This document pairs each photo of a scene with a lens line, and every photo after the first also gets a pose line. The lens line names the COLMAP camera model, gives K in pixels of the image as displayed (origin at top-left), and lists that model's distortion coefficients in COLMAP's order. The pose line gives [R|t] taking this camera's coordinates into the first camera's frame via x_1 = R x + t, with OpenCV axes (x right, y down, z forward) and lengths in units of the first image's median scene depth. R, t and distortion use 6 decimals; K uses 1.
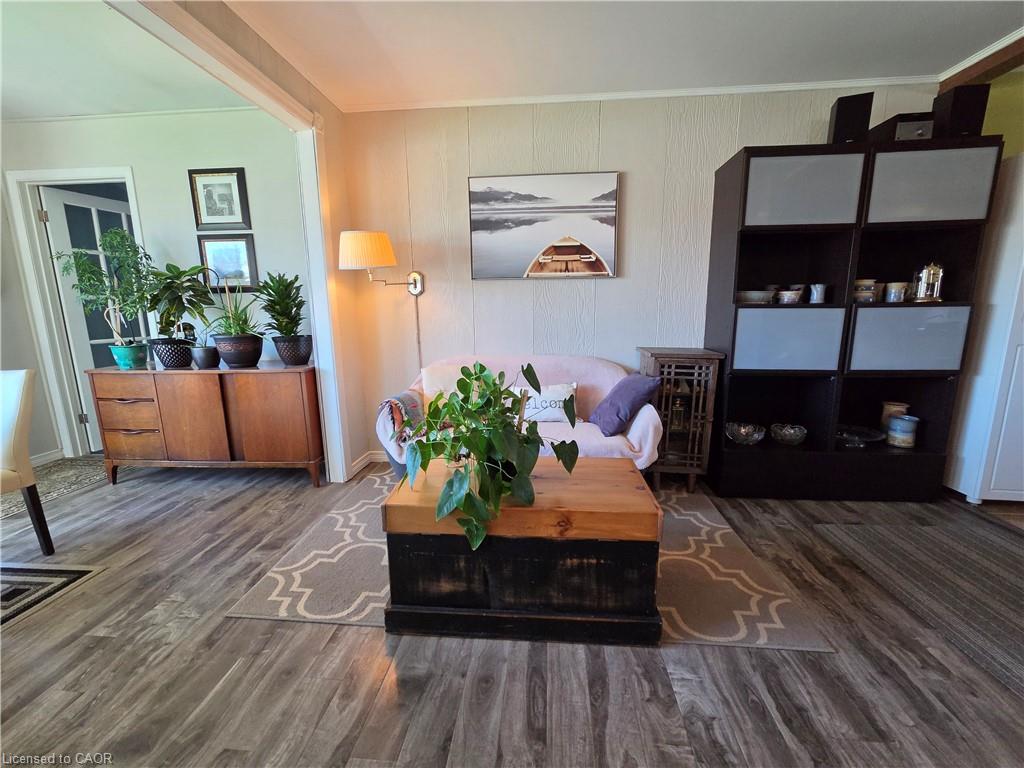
lens RADIAL K [[418.4, 0, 512.0], [0, 418.4, 383.0], [0, 0, 1]] dist [0.002027, -0.000043]
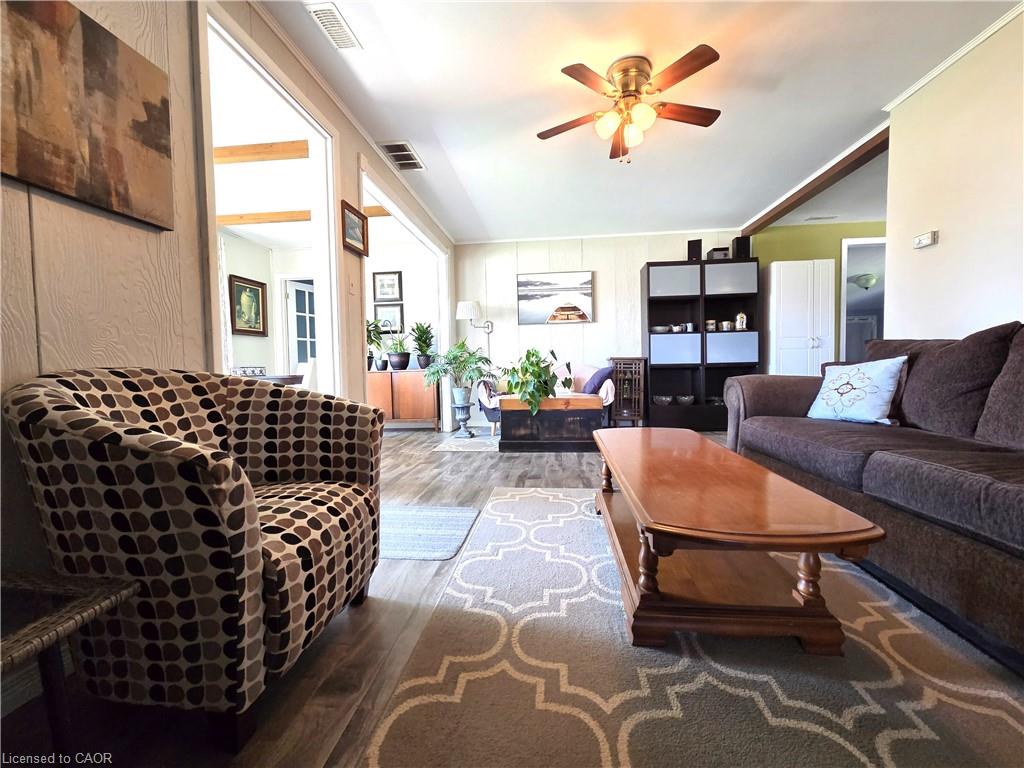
lens RADIAL K [[418.4, 0, 511.8], [0, 418.4, 382.0], [0, 0, 1]] dist [0.002027, -0.000043]
pose [[0.999725, -0.010058, -0.021195, -0.101809], [0.006796, 0.988854, -0.148731, 0.345705], [0.022454, 0.148546, 0.988651, -0.995333]]
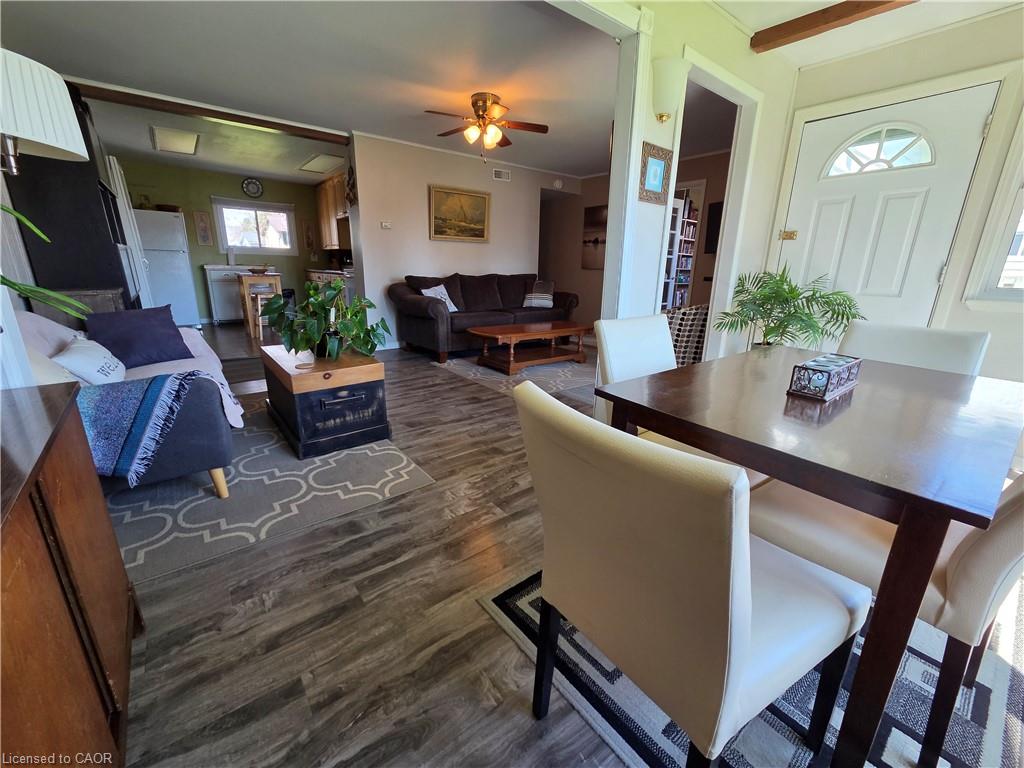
lens RADIAL K [[418.4, 0, 514.2], [0, 418.4, 383.4], [0, 0, 1]] dist [0.002027, -0.000043]
pose [[-0.682729, -0.210090, 0.699817, -1.141781], [0.121461, 0.911814, 0.392228, -0.148592], [-0.720506, 0.352786, -0.597004, 0.997025]]
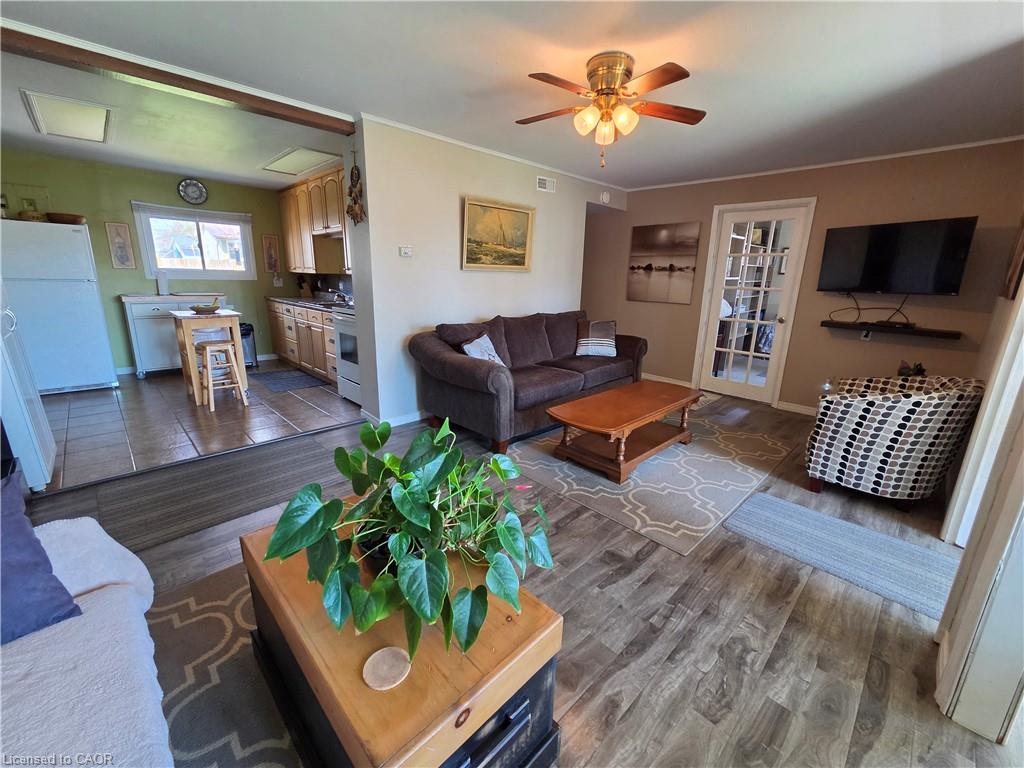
lens RADIAL K [[418.4, 0, 515.9], [0, 418.4, 382.5], [0, 0, 1]] dist [0.002027, -0.000043]
pose [[-0.759197, -0.181124, 0.625151, -0.380194], [0.101128, 0.916008, 0.388205, -0.233953], [-0.642957, 0.357944, -0.677113, 0.837623]]
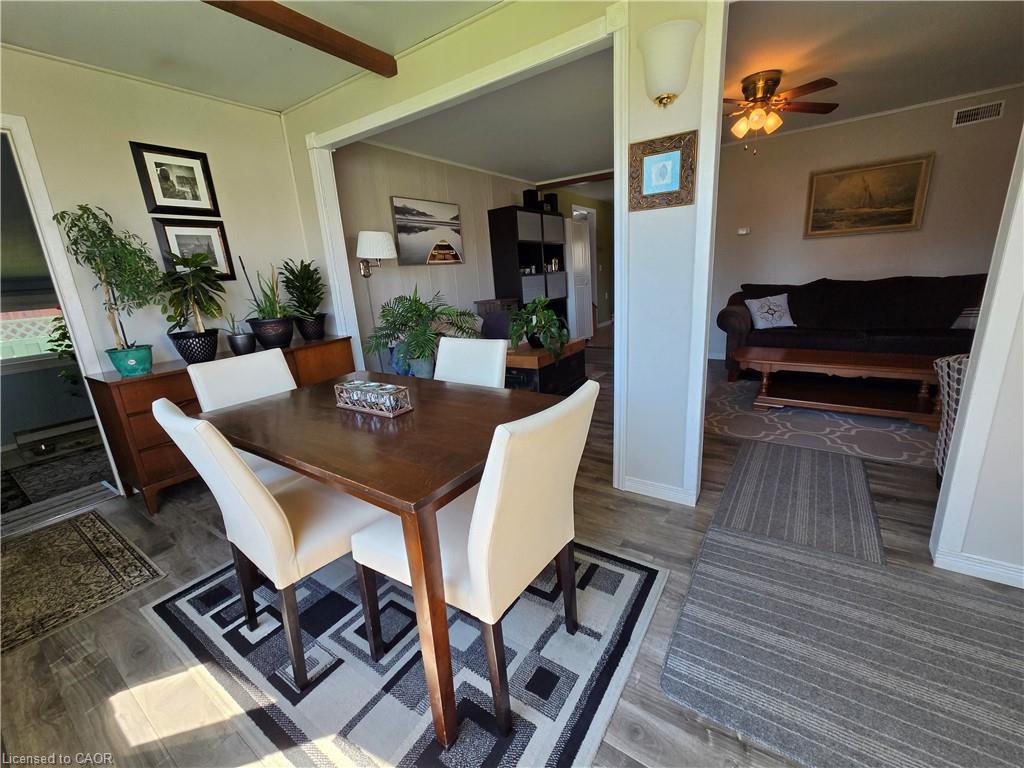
lens RADIAL K [[418.4, 0, 511.5], [0, 418.4, 382.2], [0, 0, 1]] dist [0.002027, -0.000043]
pose [[0.495470, -0.242164, 0.834186, -1.448905], [0.219934, 0.964033, 0.149228, 0.020962], [-0.840320, 0.109528, 0.530910, -0.087840]]
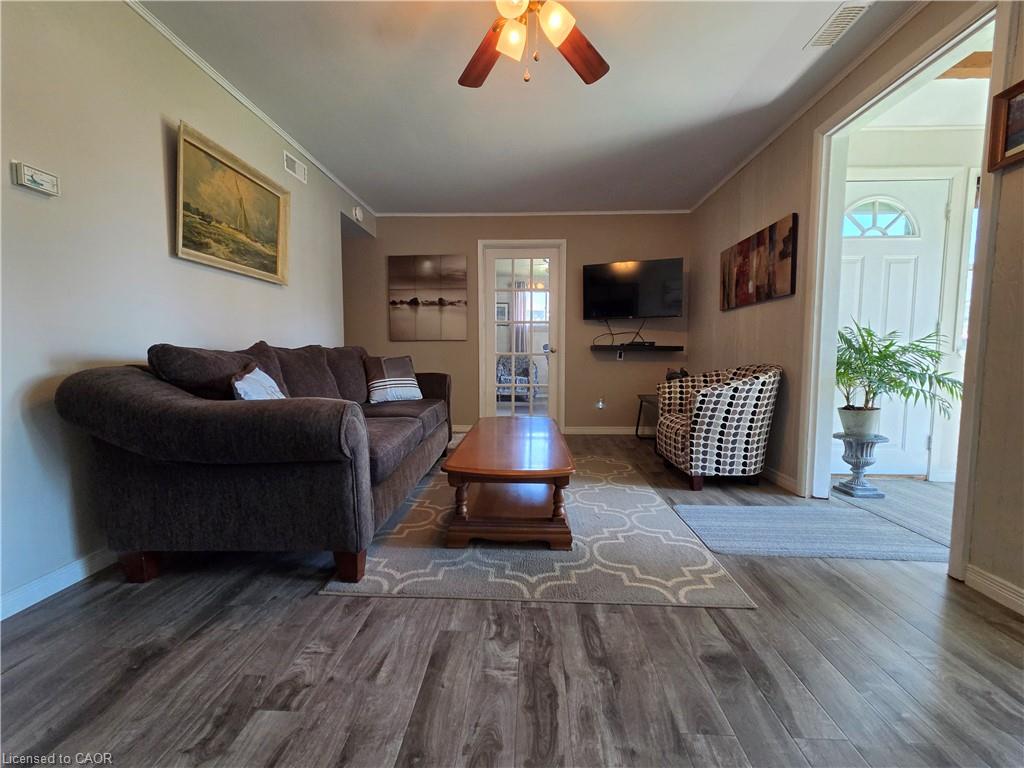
lens RADIAL K [[418.4, 0, 511.8], [0, 418.4, 382.9], [0, 0, 1]] dist [0.002027, -0.000043]
pose [[-0.999126, 0.003345, -0.041668, 0.205337], [-0.007641, 0.965386, 0.260715, -0.009242], [0.041097, 0.260805, -0.964516, 0.645229]]
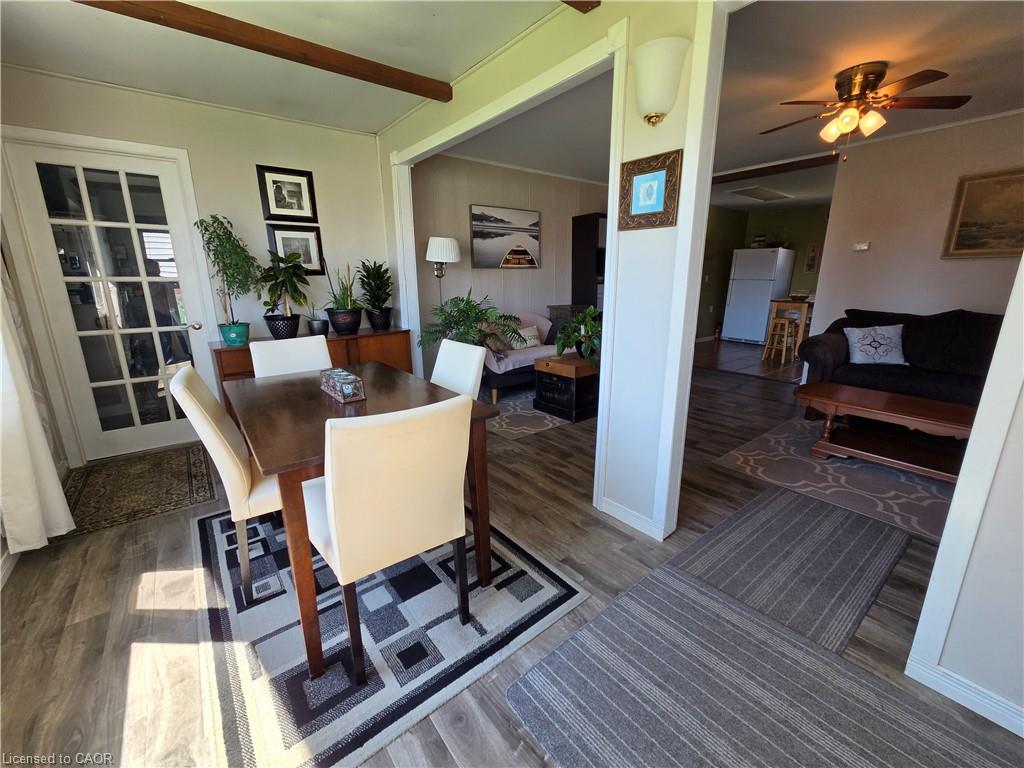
lens RADIAL K [[418.4, 0, 511.0], [0, 418.4, 381.9], [0, 0, 1]] dist [0.002027, -0.000043]
pose [[0.732680, -0.165011, 0.660267, -1.309406], [0.132377, 0.986186, 0.099568, 0.050832], [-0.667576, 0.014453, 0.744402, -0.333909]]
